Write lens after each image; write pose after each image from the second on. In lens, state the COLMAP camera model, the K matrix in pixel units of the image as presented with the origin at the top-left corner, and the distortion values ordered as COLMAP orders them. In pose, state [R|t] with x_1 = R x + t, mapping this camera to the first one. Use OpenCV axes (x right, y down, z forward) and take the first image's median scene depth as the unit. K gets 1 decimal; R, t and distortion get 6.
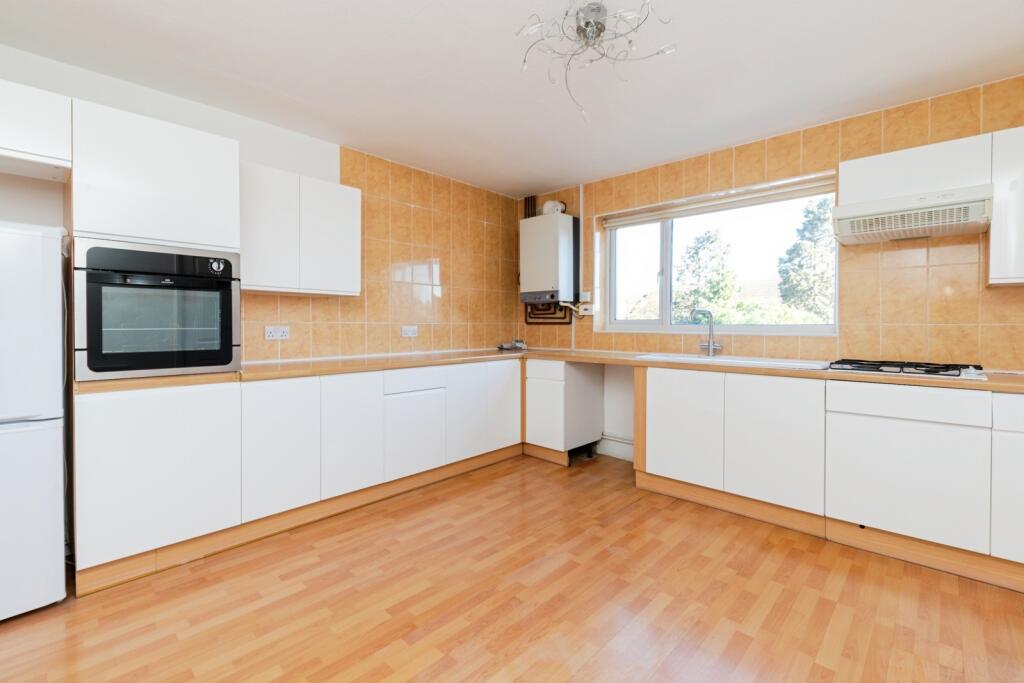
lens RADIAL K [[454.3, 0, 511.9], [0, 454.3, 327.8], [0, 0, 1]] dist [0.000584, -0.000411]
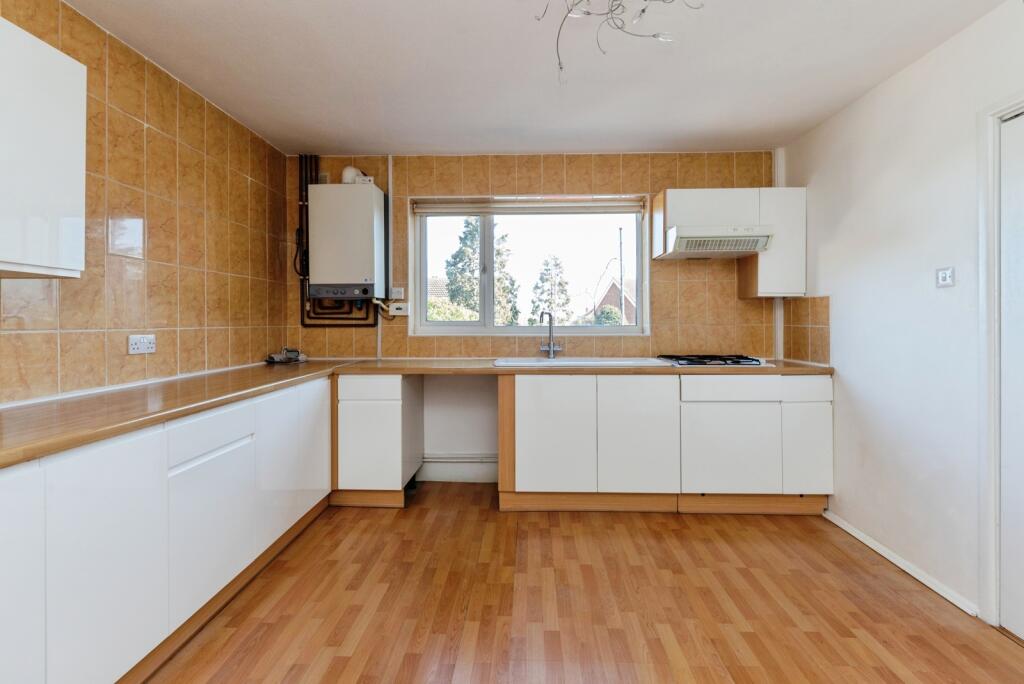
lens RADIAL K [[467.3, 0, 514.1], [0, 467.3, 319.2], [0, 0, 1]] dist [0.003238, -0.000093]
pose [[0.745000, -0.001867, 0.667062, -0.261502], [0.009373, 0.999927, -0.007670, -0.013771], [-0.666999, 0.011966, 0.744963, 0.247420]]
